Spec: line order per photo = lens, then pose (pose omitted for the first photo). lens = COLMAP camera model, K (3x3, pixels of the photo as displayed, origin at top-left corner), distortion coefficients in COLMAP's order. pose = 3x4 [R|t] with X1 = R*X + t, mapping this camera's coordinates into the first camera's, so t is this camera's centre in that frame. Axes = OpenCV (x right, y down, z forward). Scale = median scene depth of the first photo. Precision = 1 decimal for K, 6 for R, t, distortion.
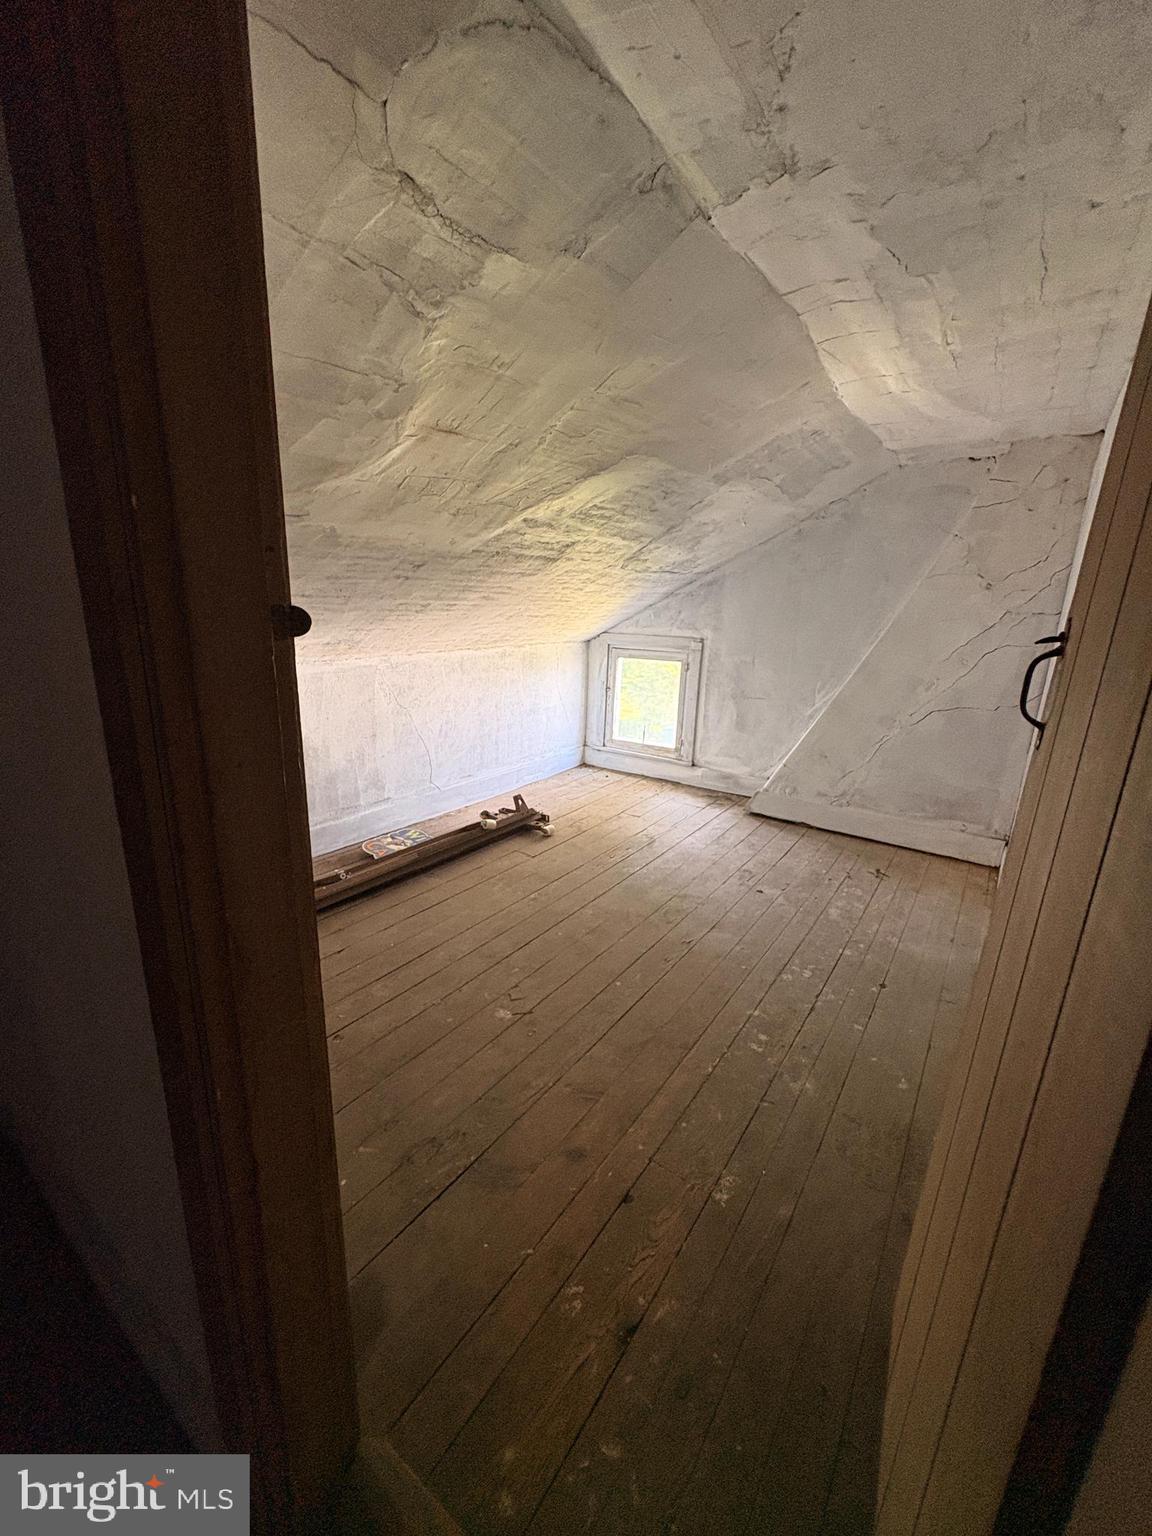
lens RADIAL K [[618.7, 0, 576.5], [0, 618.7, 767.9], [0, 0, 1]] dist [-0.001541, 0.000212]
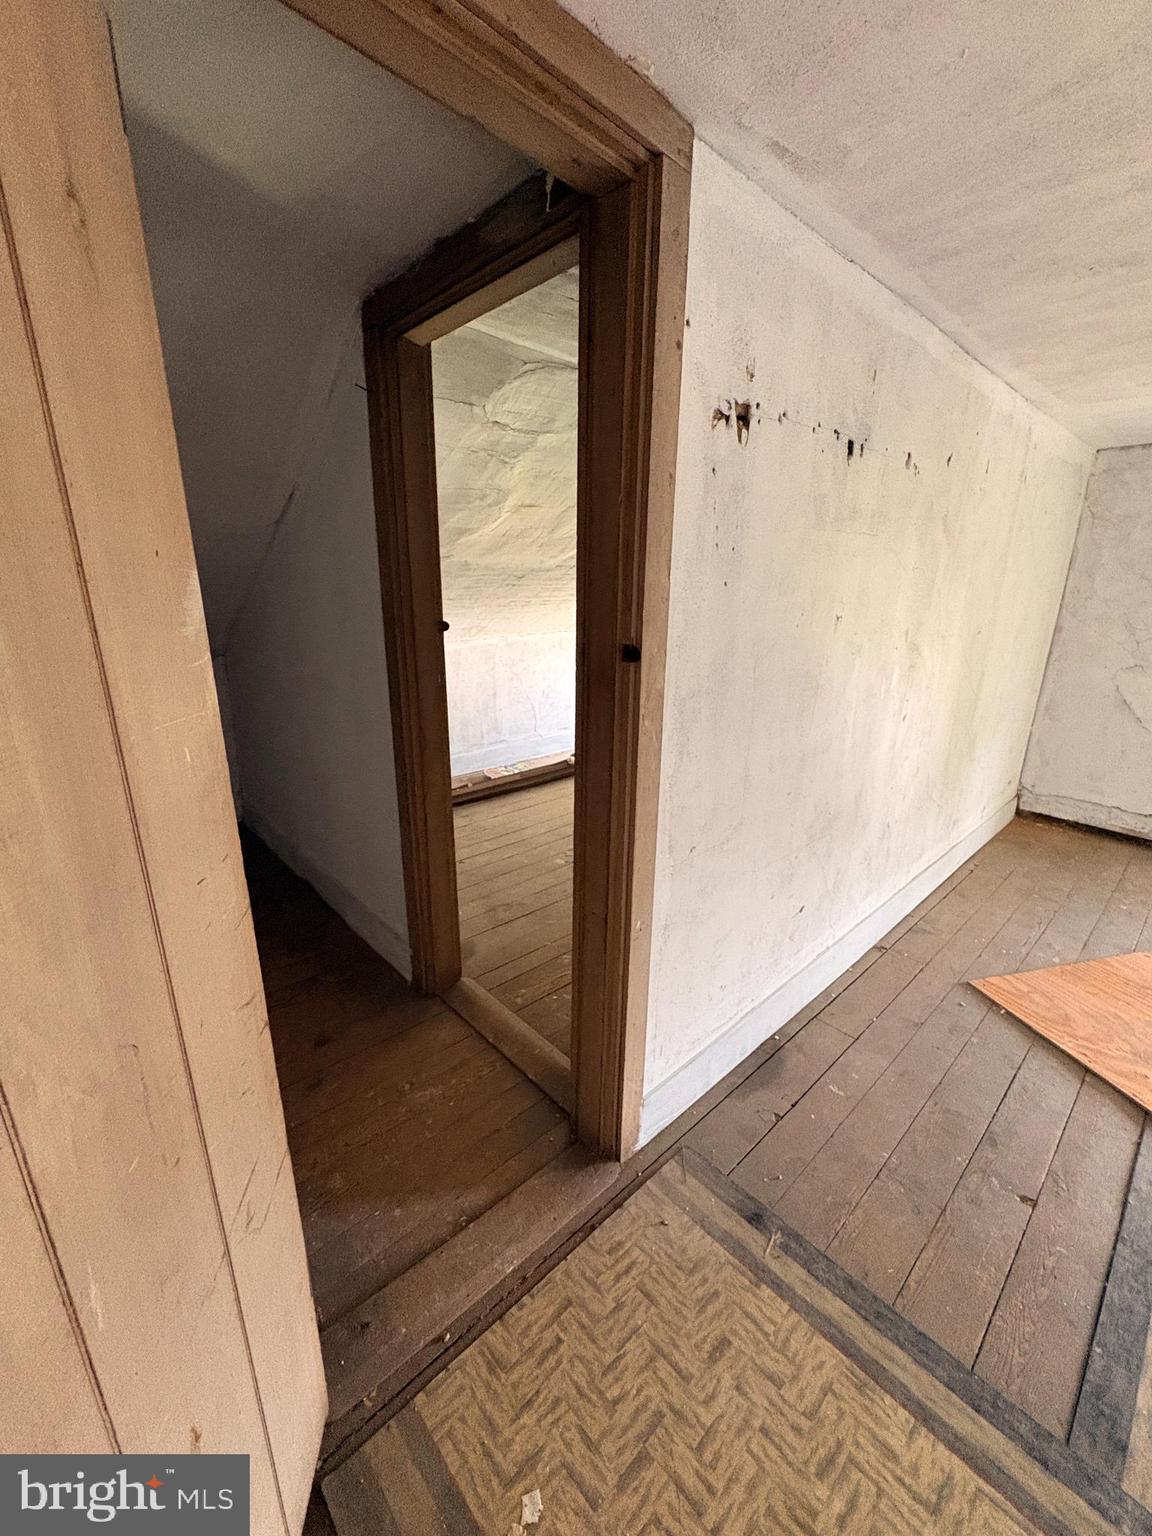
lens RADIAL K [[618.7, 0, 576.5], [0, 618.7, 767.9], [0, 0, 1]] dist [-0.001541, 0.000212]
pose [[0.977345, 0.038420, -0.208138, 0.242311], [-0.031705, 0.998866, 0.035505, 0.094134], [0.209266, -0.028101, 0.977455, -0.534990]]
